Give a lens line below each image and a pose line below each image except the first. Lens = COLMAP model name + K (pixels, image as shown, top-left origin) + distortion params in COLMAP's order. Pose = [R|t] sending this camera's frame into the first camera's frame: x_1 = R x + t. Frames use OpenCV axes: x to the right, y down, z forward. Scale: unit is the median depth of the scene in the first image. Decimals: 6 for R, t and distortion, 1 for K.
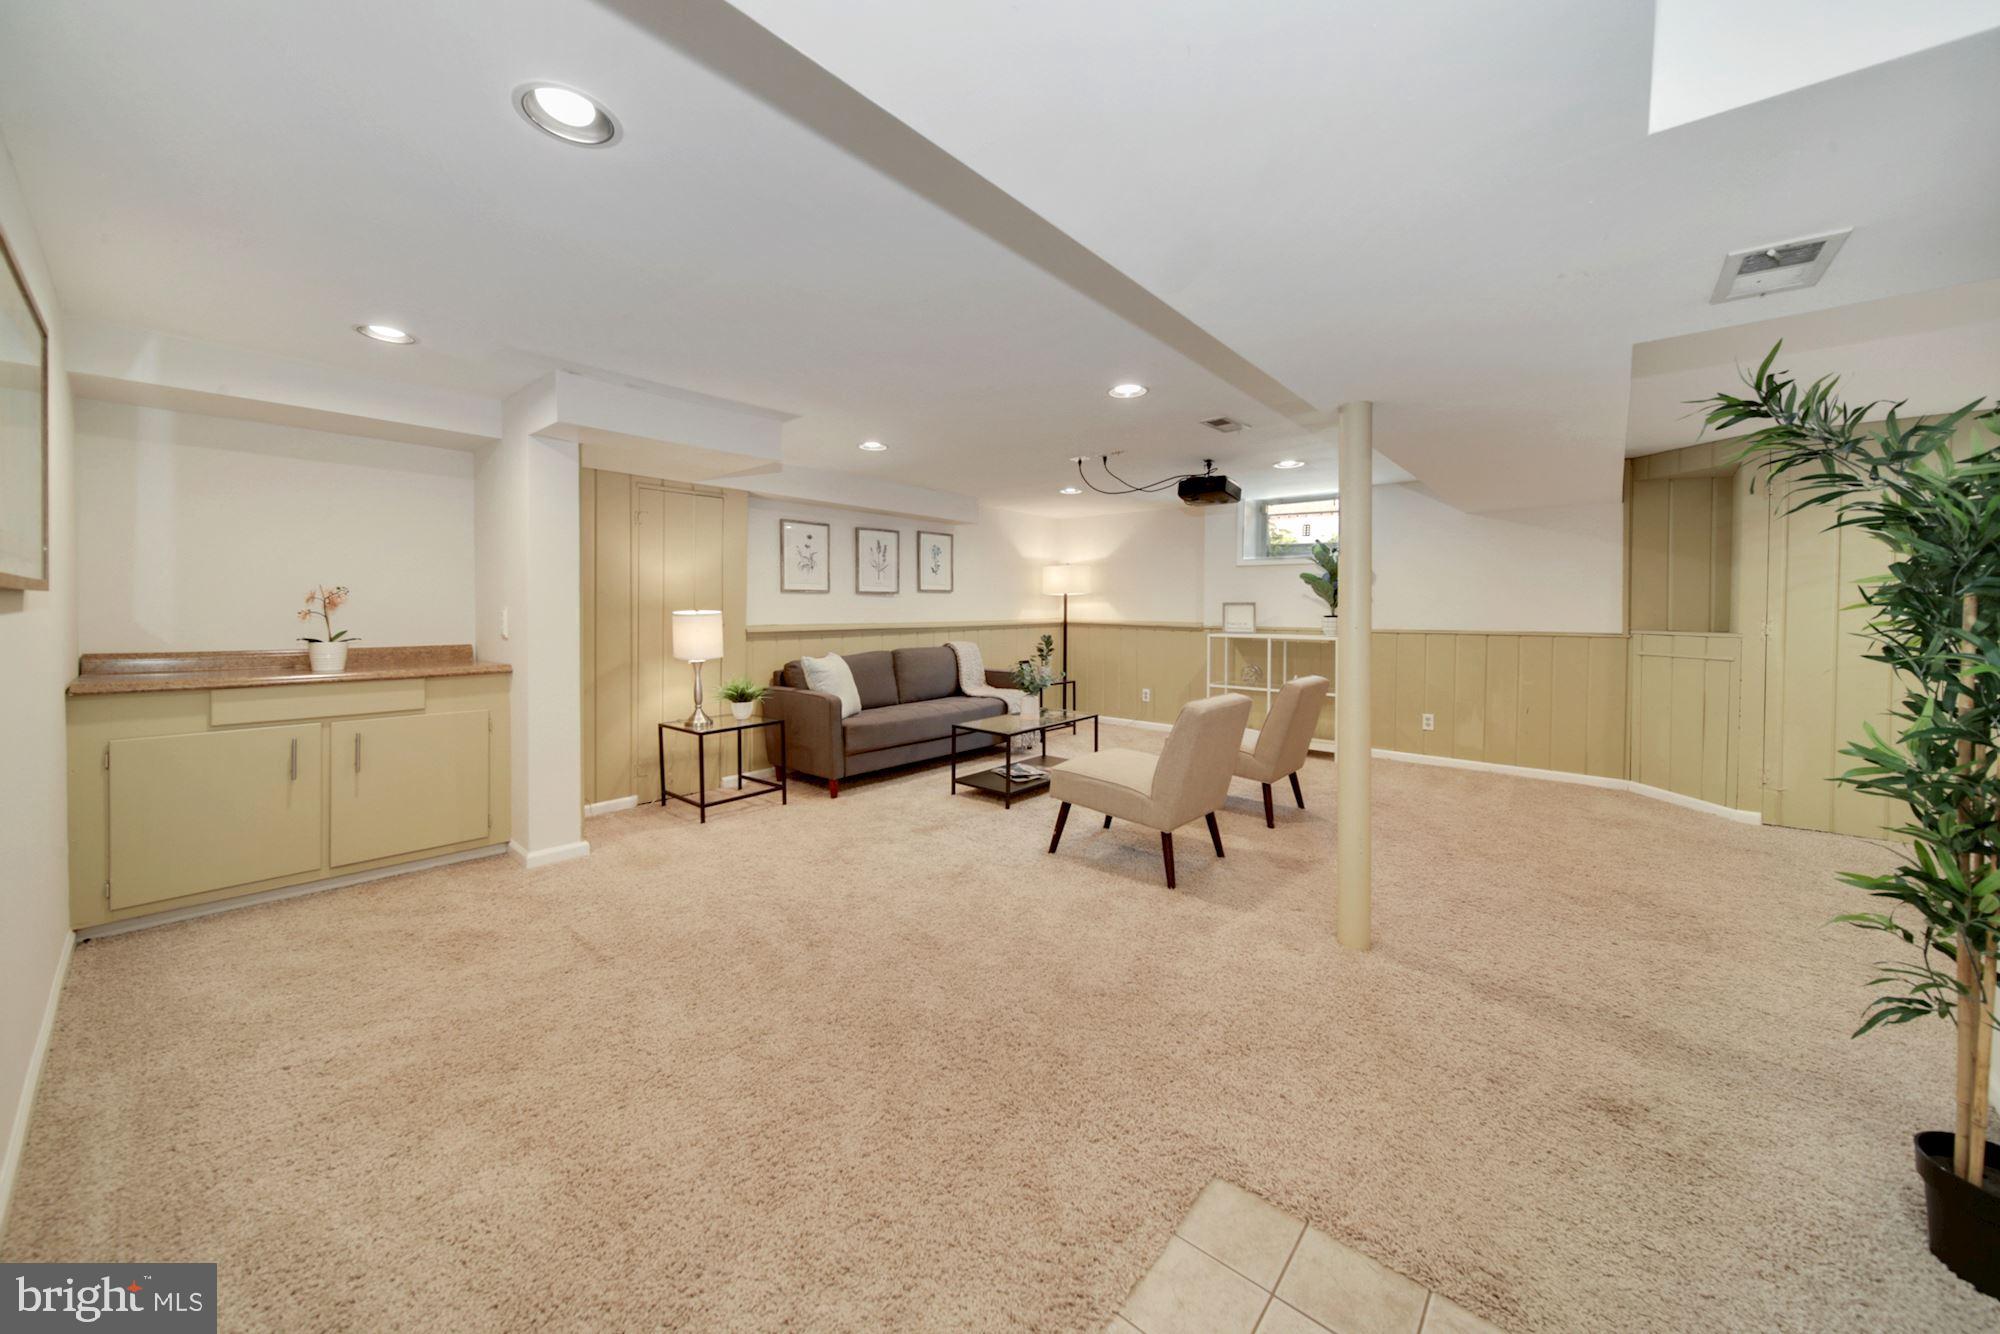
lens RADIAL K [[728.3, 0, 989.4], [0, 728.3, 604.2], [0, 0, 1]] dist [-0.002542, -0.000140]
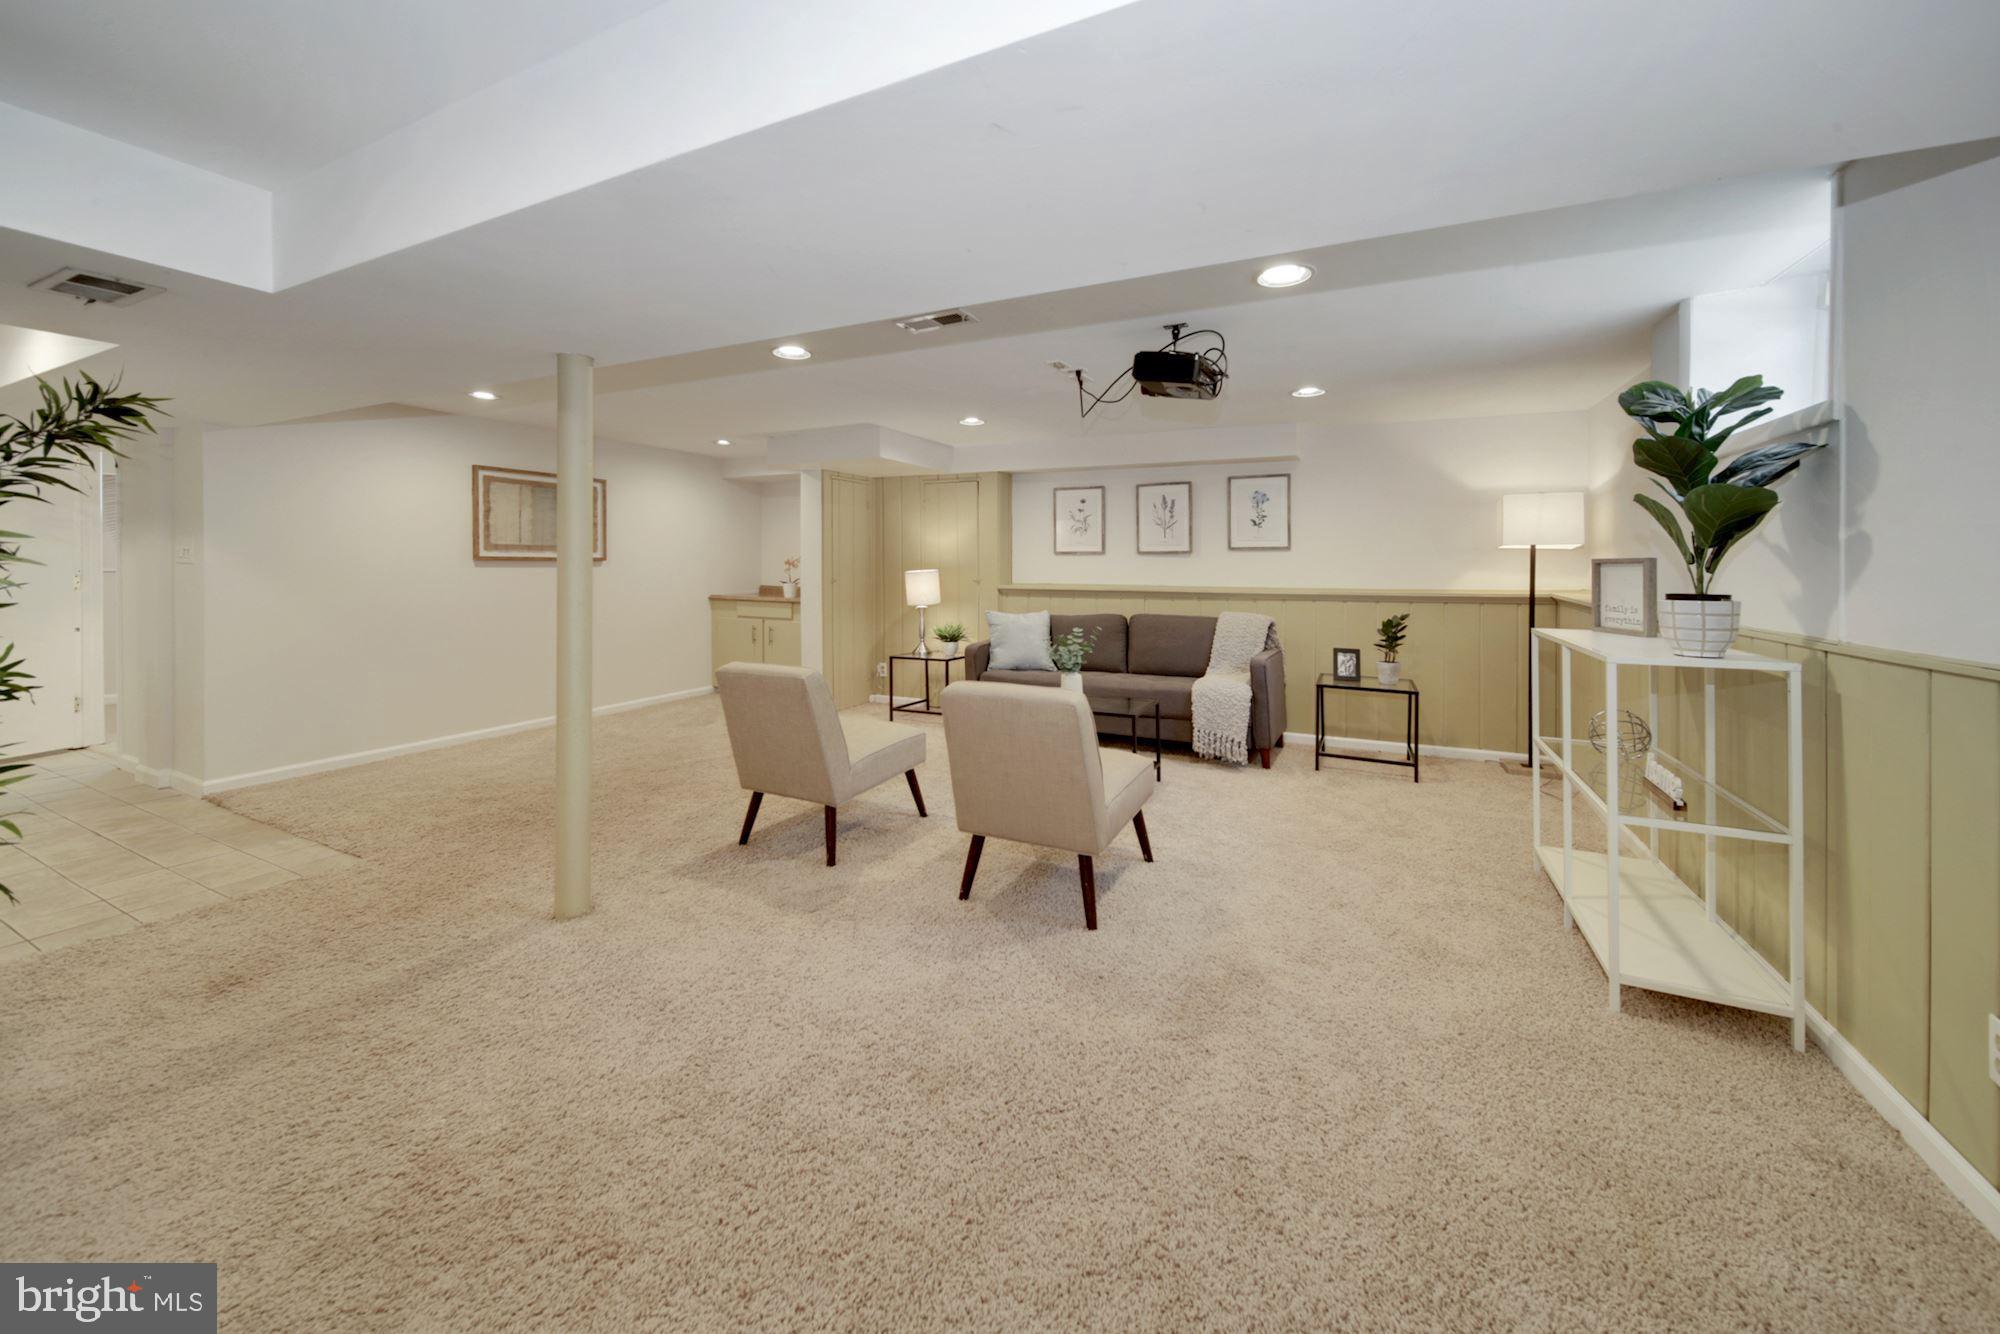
lens RADIAL K [[728.3, 0, 989.4], [0, 728.3, 604.2], [0, 0, 1]] dist [-0.002542, -0.000140]
pose [[0.246734, 0.049942, -0.967795, 0.731124], [0.000785, 0.998661, 0.051735, 0.001785], [0.969083, -0.013525, 0.246364, 0.593183]]
